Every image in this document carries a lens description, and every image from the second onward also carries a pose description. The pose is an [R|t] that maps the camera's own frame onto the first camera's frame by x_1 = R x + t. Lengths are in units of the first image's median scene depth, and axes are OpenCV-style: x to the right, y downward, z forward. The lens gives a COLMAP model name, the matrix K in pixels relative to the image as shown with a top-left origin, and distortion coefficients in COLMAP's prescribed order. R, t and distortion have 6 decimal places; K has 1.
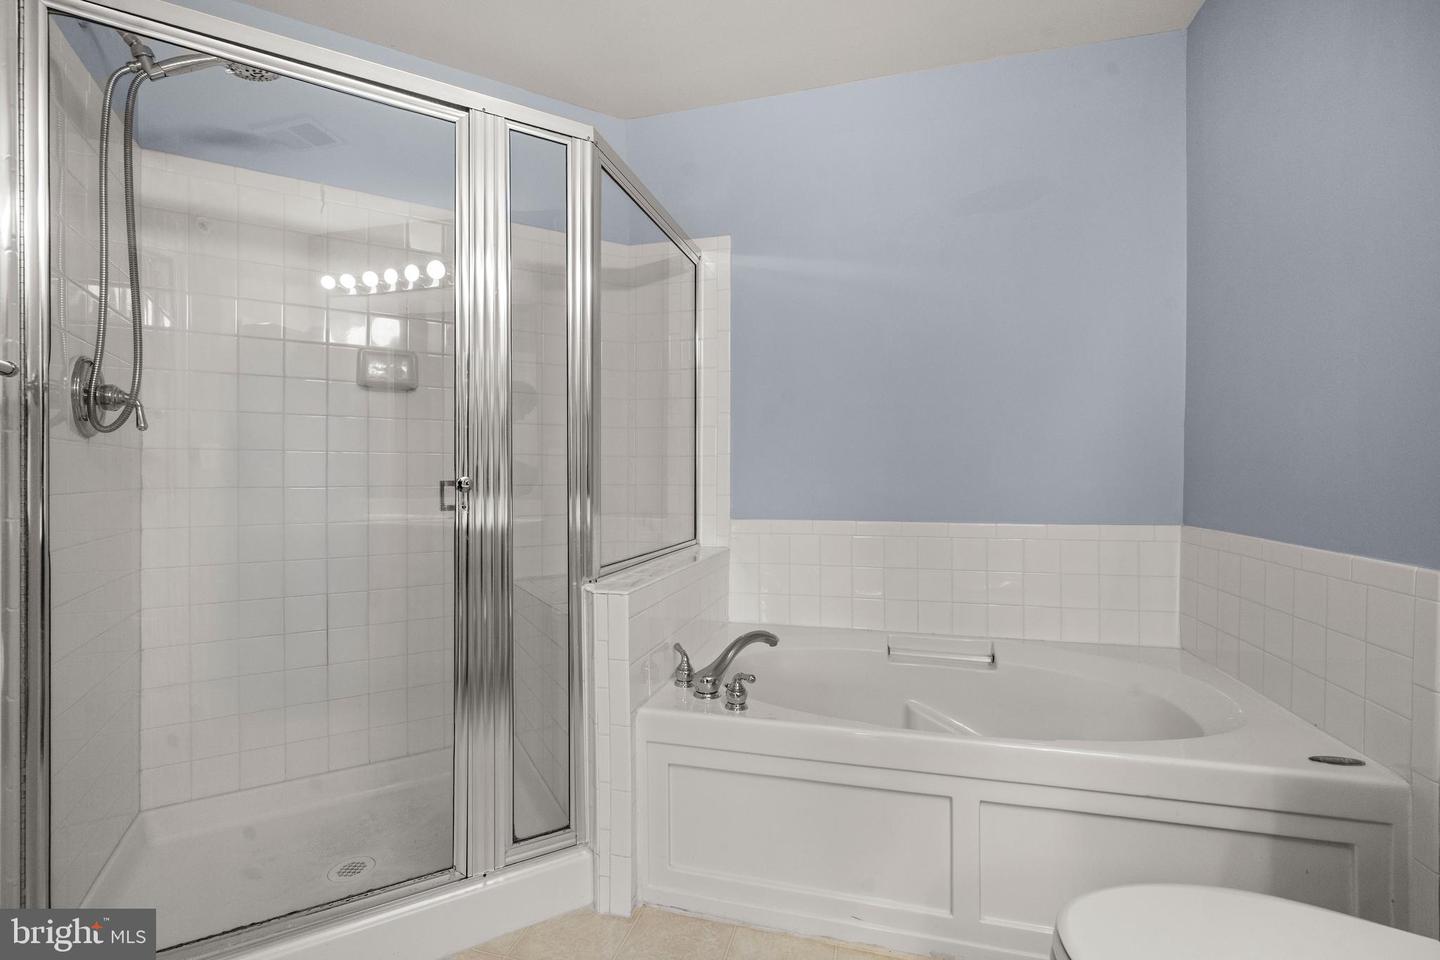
lens RADIAL K [[628.4, 0, 718.2], [0, 628.4, 478.3], [0, 0, 1]] dist [0.000363, -0.000613]
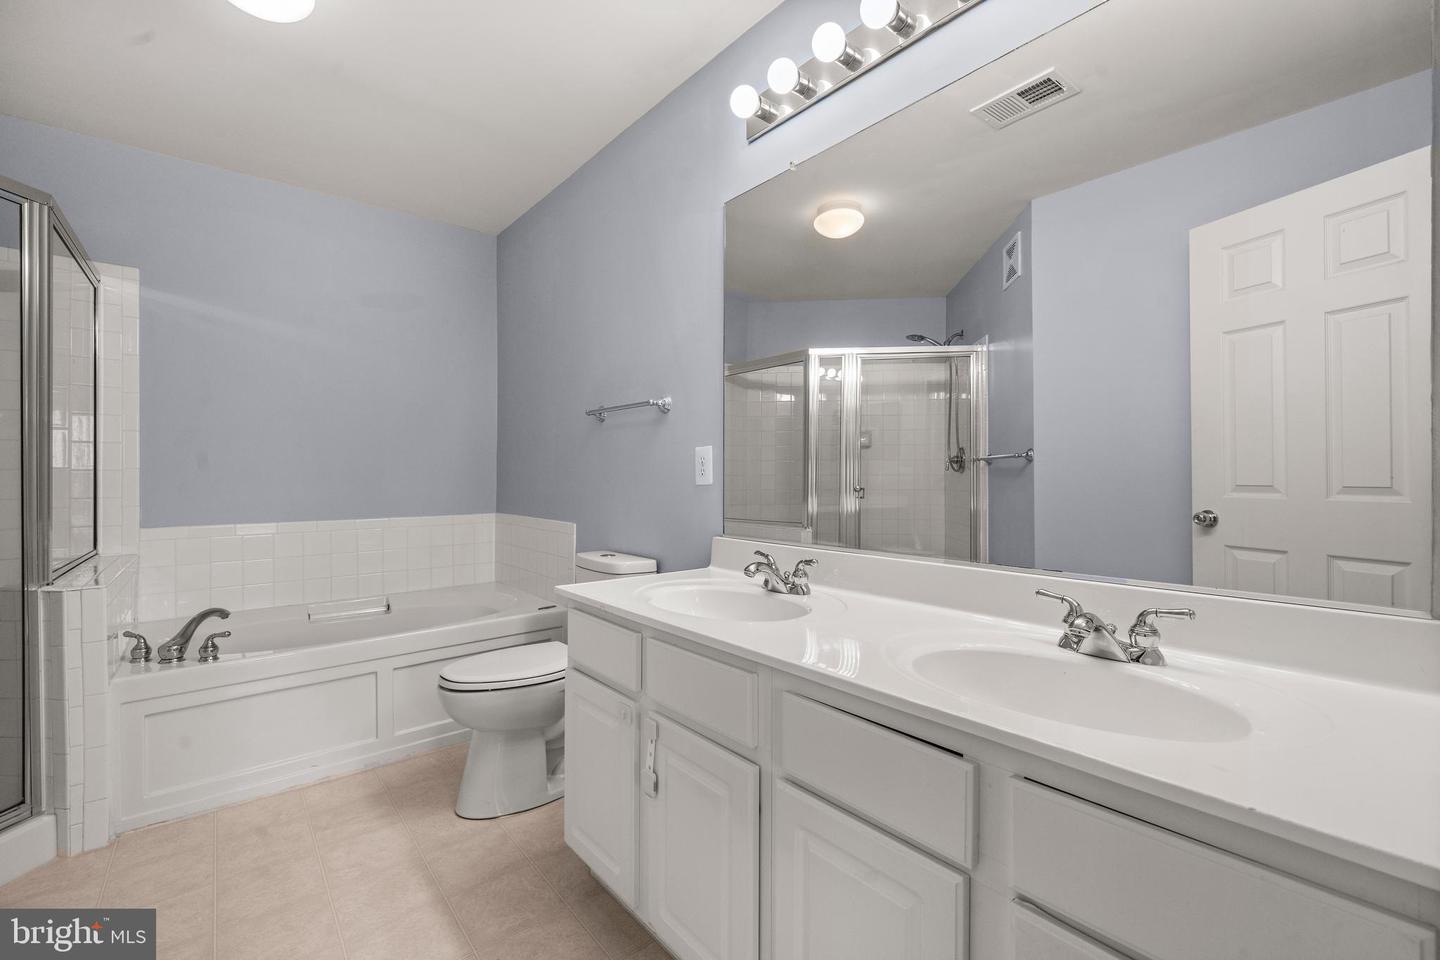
lens RADIAL K [[628.4, 0, 714.0], [0, 628.4, 477.1], [0, 0, 1]] dist [0.000363, -0.000613]
pose [[0.588587, -0.002937, 0.808429, -0.397979], [0.006914, 0.999975, -0.001401, -0.021900], [-0.808405, 0.006414, 0.588592, -0.646915]]
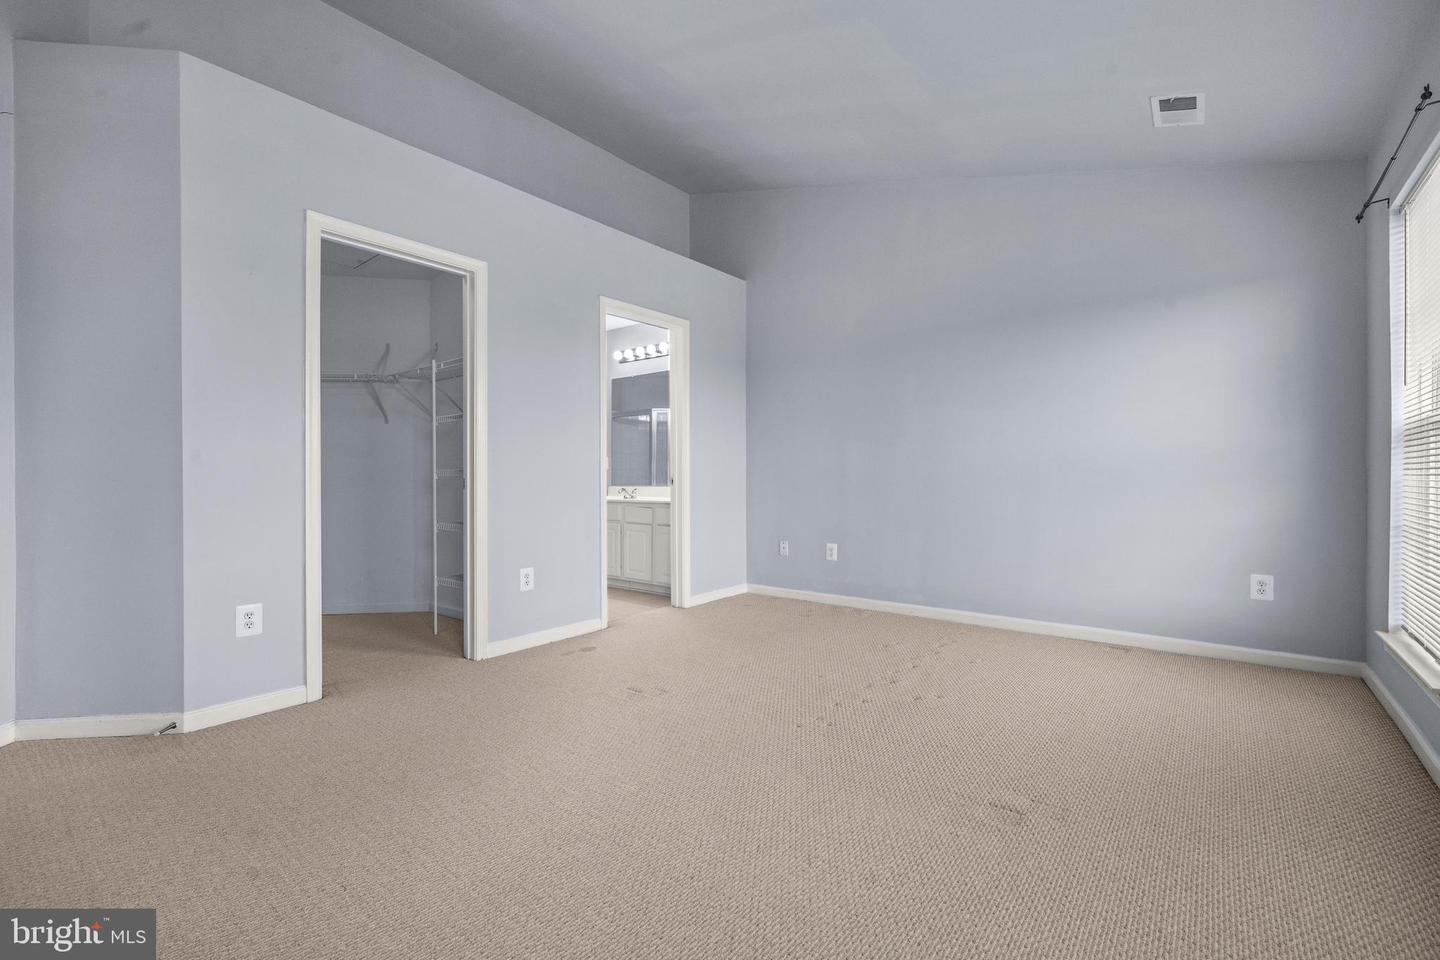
lens RADIAL K [[628.4, 0, 724.4], [0, 628.4, 474.8], [0, 0, 1]] dist [0.000363, -0.000613]
pose [[0.410910, -0.014565, 0.911560, -2.616598], [0.011845, 0.999873, 0.010637, -0.010523], [-0.911599, 0.006426, 0.411030, -2.143053]]
